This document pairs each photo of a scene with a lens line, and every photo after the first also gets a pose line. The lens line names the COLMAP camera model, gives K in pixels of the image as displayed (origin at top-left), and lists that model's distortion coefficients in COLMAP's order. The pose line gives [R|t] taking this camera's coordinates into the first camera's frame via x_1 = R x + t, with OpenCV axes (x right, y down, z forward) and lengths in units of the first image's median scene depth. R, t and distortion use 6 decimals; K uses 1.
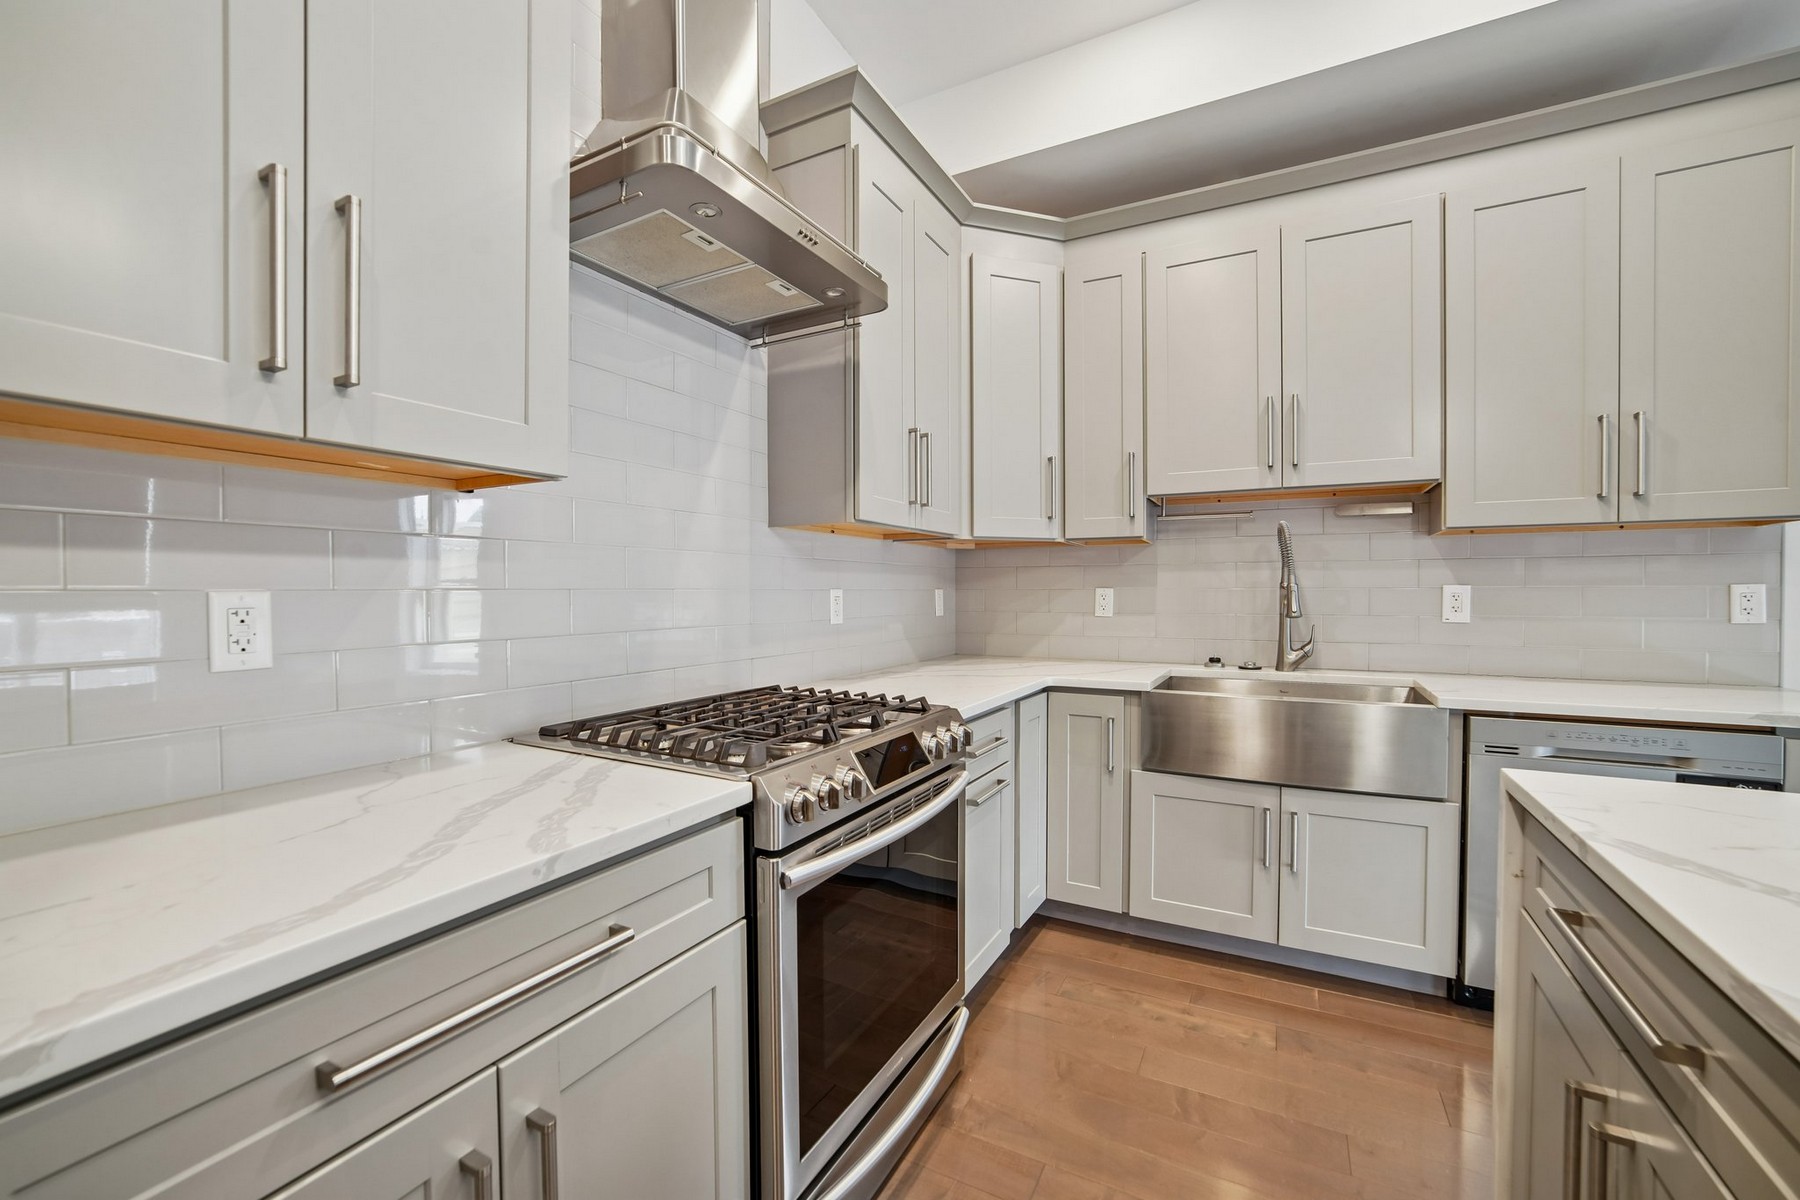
lens RADIAL K [[728.2, 0, 908.8], [0, 728.2, 599.3], [0, 0, 1]] dist [-0.029169, 0.006918]
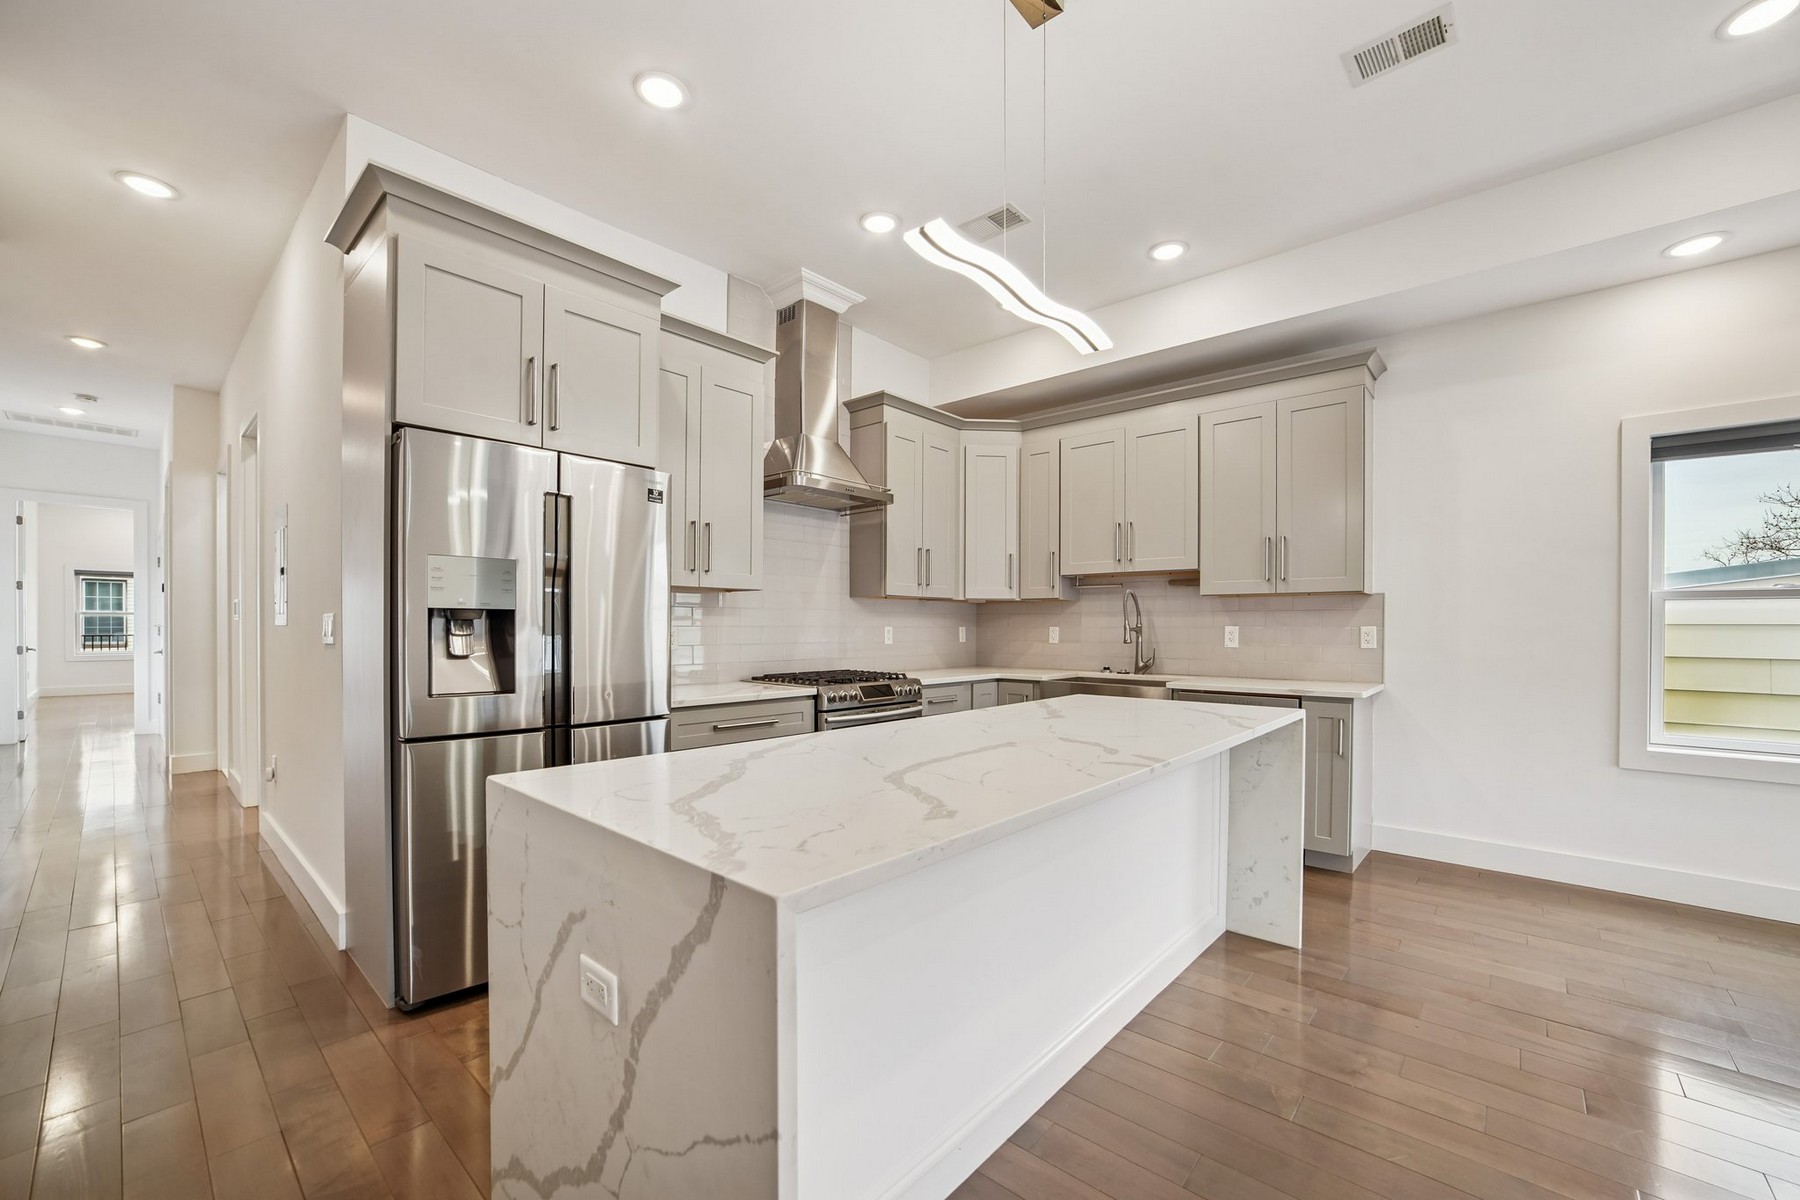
lens RADIAL K [[728.2, 0, 914.2], [0, 728.2, 638.2], [0, 0, 1]] dist [-0.029169, 0.006918]
pose [[0.973715, 0.008383, -0.227615, 0.437589], [-0.007794, 0.999964, 0.003485, 0.010384], [0.227636, -0.001620, 0.973745, -0.948662]]
